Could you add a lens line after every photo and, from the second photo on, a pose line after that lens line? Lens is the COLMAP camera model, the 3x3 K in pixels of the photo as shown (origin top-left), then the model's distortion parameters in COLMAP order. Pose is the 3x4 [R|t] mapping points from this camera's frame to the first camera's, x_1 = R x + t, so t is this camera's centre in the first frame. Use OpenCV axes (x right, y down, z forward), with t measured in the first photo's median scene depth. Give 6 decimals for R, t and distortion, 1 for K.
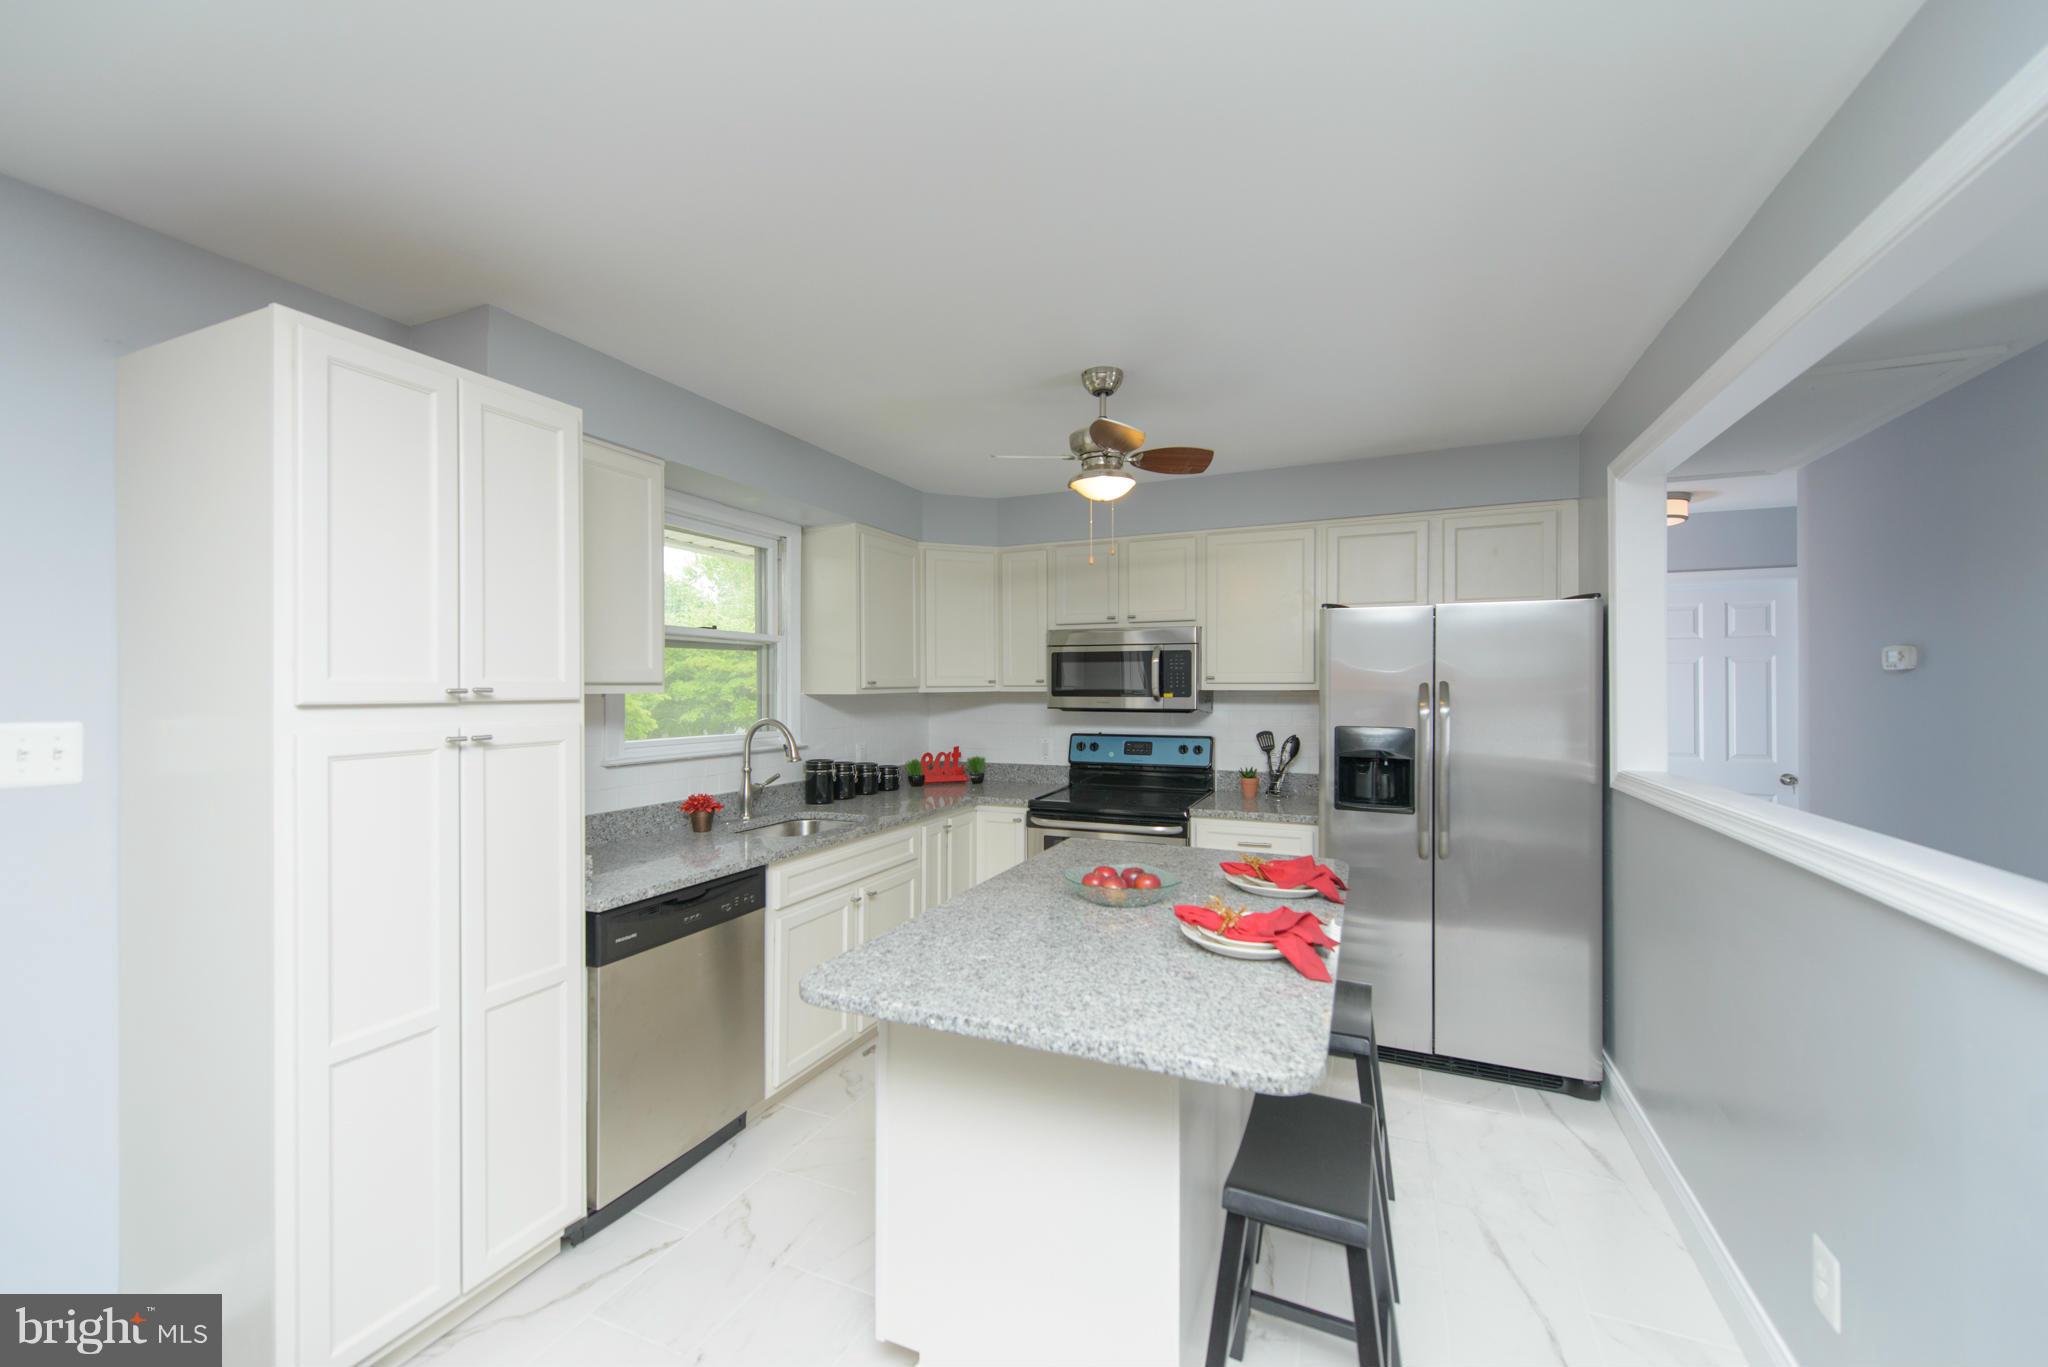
lens RADIAL K [[807.7, 0, 1034.0], [0, 807.7, 685.5], [0, 0, 1]] dist [0.002811, 0.000461]
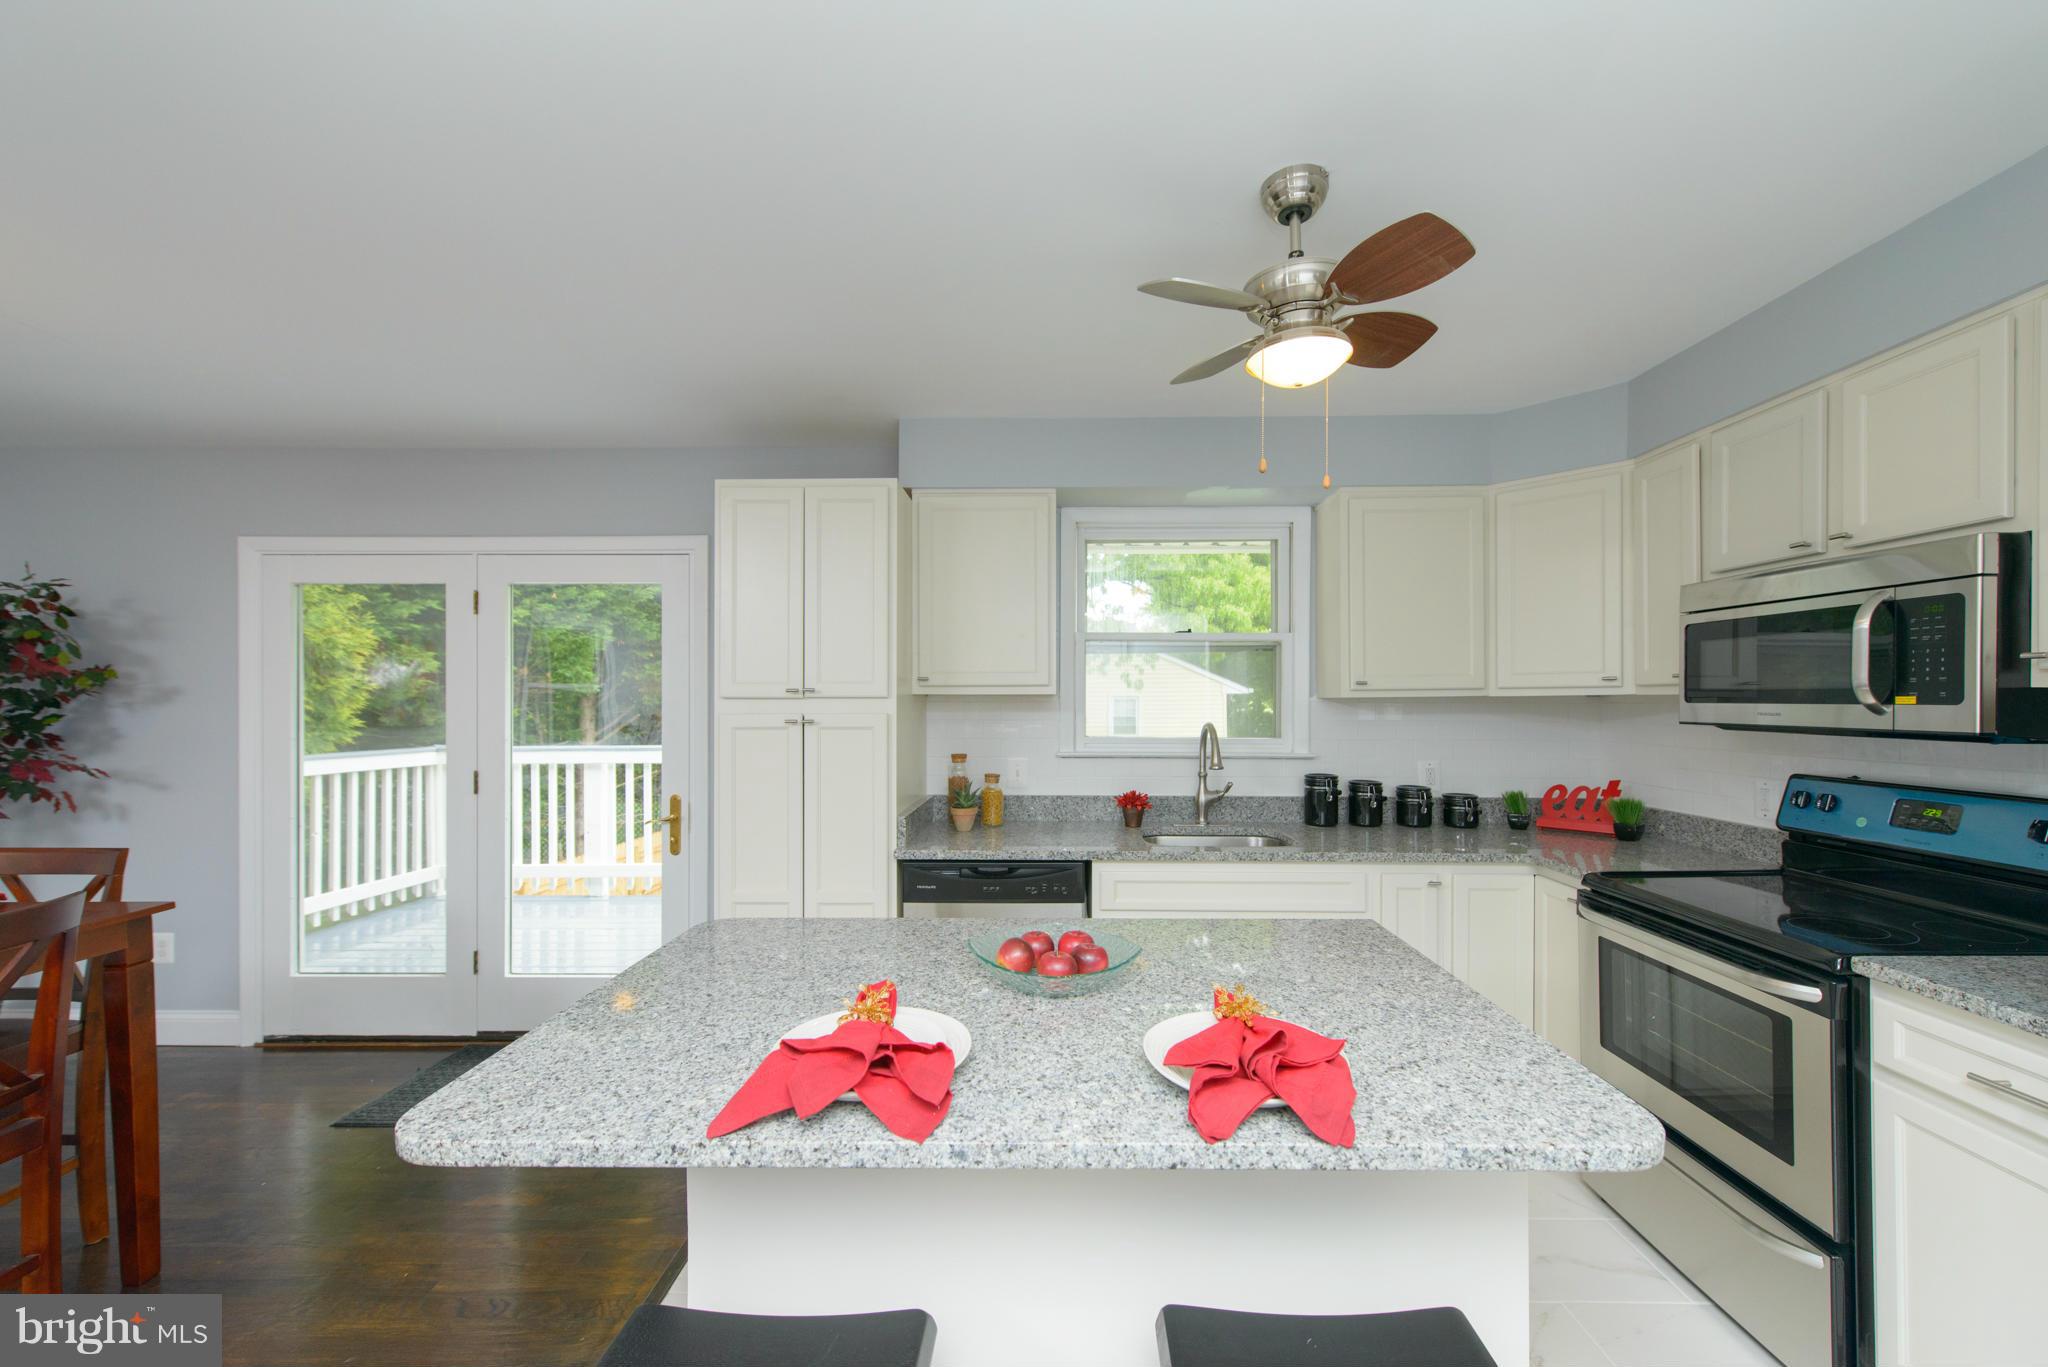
lens RADIAL K [[807.7, 0, 1021.6], [0, 807.7, 699.2], [0, 0, 1]] dist [0.002811, 0.000461]
pose [[0.376654, 0.002319, -0.926351, 0.399206], [0.002163, 0.999992, 0.003383, 0.009073], [0.926352, -0.003278, 0.376646, 0.378179]]
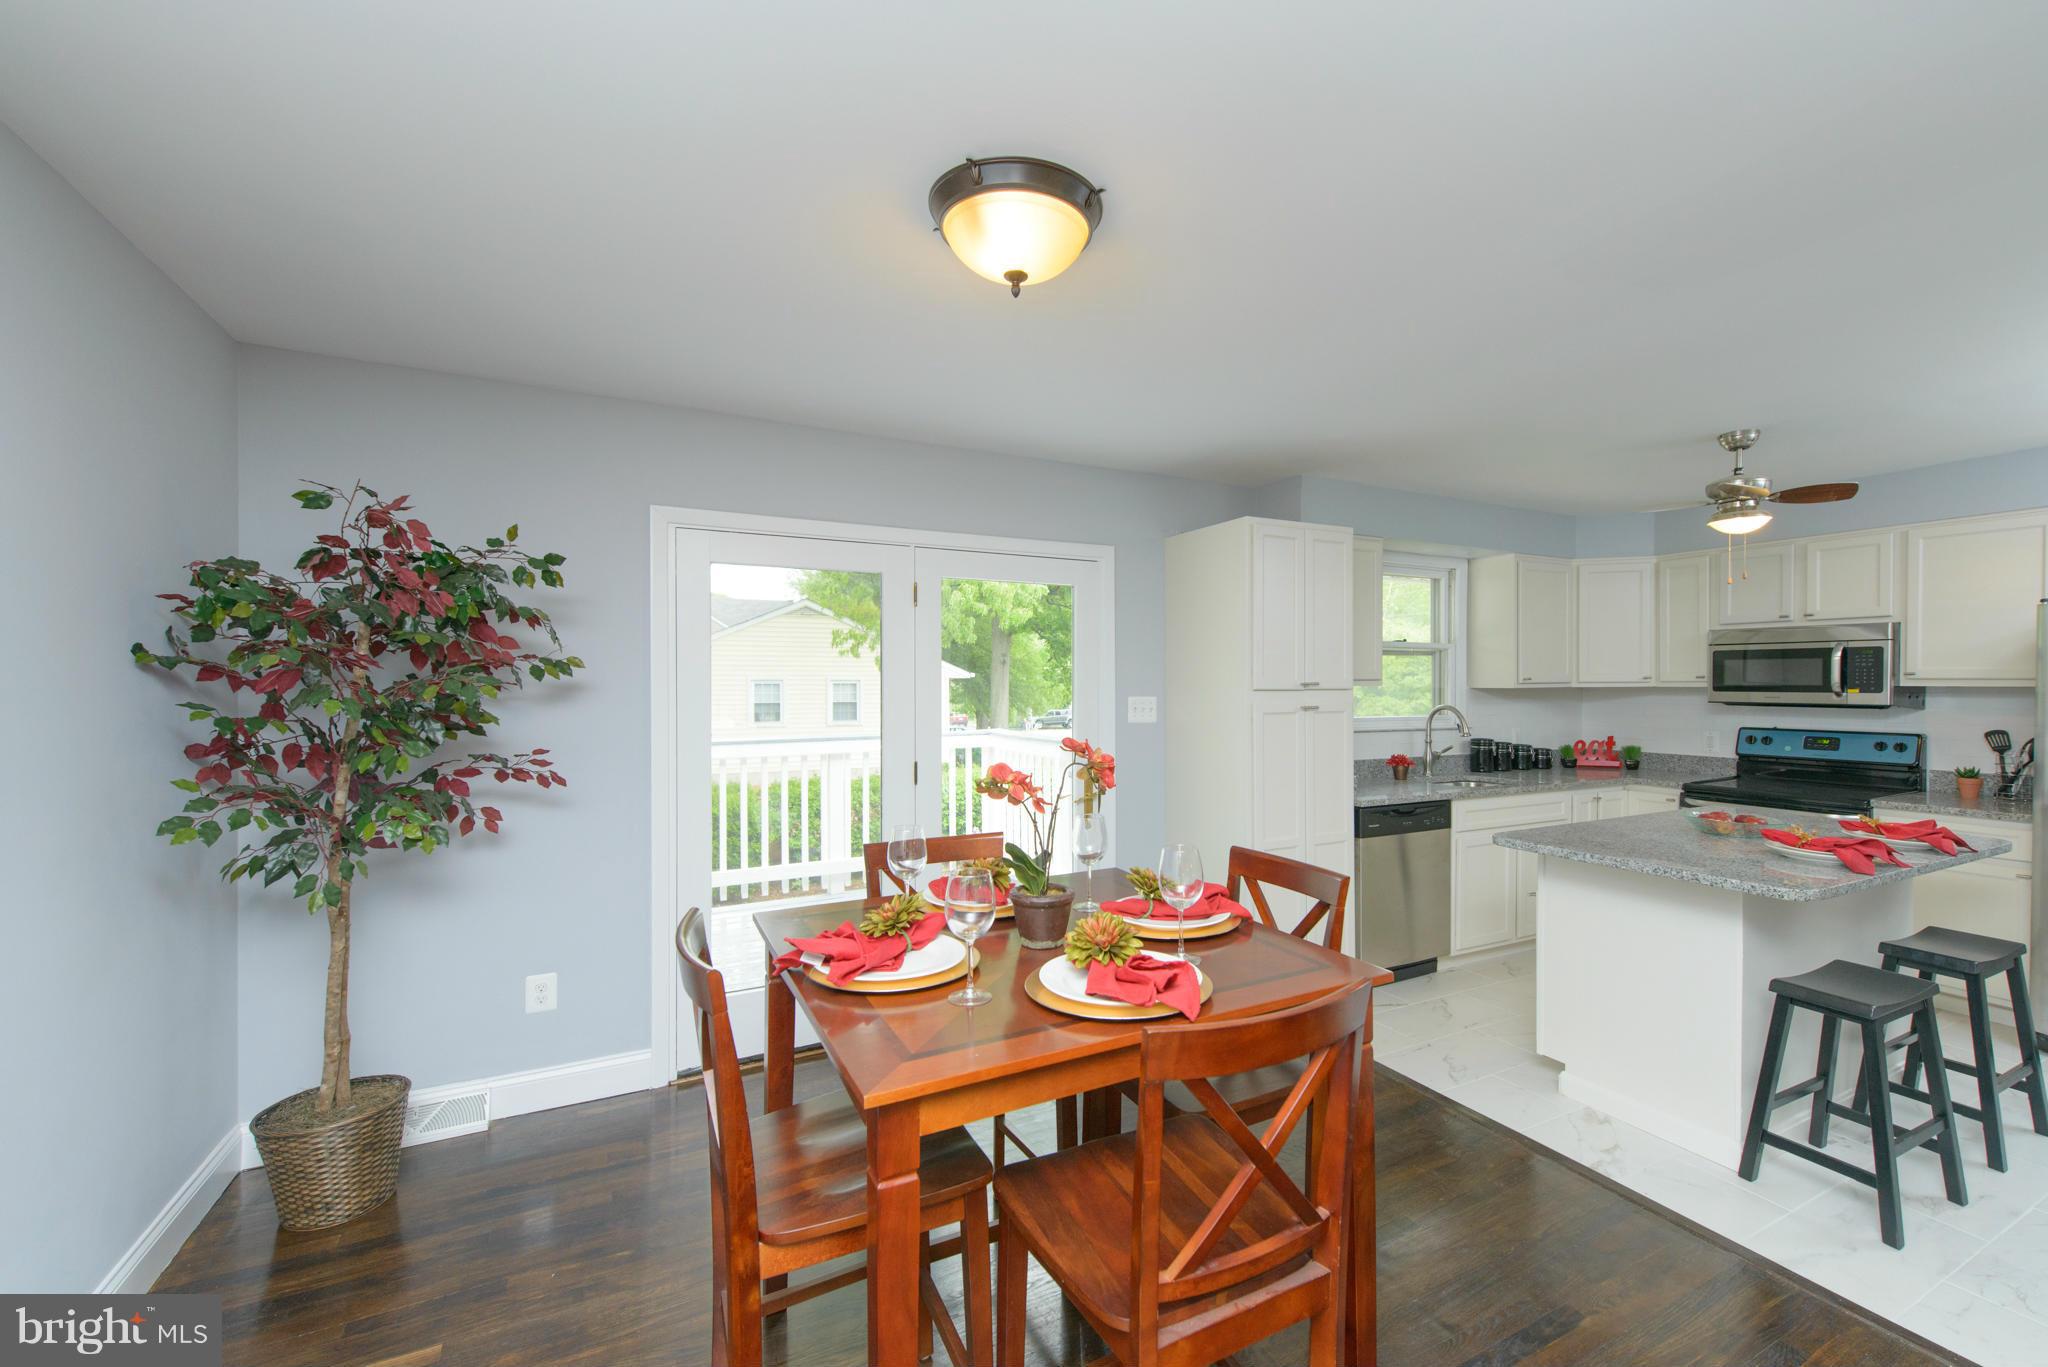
lens RADIAL K [[807.7, 0, 1083.1], [0, 807.7, 687.6], [0, 0, 1]] dist [0.002811, 0.000461]
pose [[0.771151, 0.006151, -0.636622, 0.066166], [-0.000806, 0.999962, 0.008686, -0.000592], [0.636652, -0.006185, 0.771127, -0.407203]]
